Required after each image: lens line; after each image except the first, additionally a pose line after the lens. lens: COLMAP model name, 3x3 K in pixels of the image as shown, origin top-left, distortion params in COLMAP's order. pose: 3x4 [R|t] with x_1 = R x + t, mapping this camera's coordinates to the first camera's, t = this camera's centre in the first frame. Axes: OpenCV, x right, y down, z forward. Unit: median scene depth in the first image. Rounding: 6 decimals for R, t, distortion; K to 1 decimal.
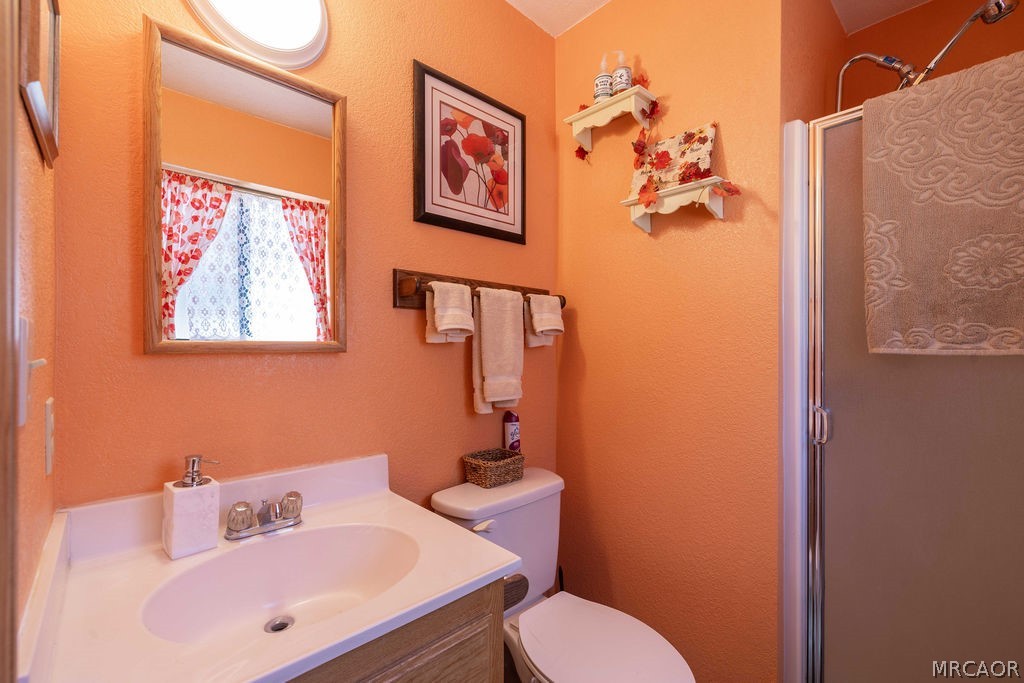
lens RADIAL K [[425.1, 0, 509.8], [0, 425.1, 347.6], [0, 0, 1]] dist [0.001341, 0.000065]
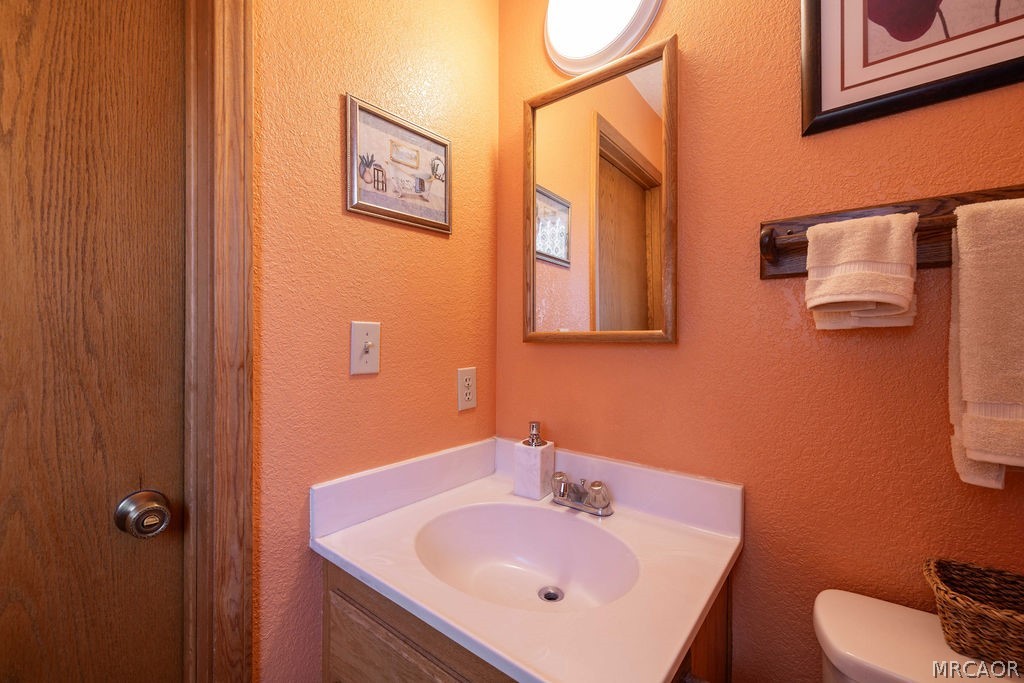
lens RADIAL K [[425.1, 0, 509.4], [0, 425.1, 333.9], [0, 0, 1]] dist [0.001341, 0.000065]
pose [[0.149964, -0.003708, -0.988685, 0.344645], [0.002798, 0.999991, -0.003326, -0.004699], [0.988688, -0.002268, 0.149973, 0.496092]]
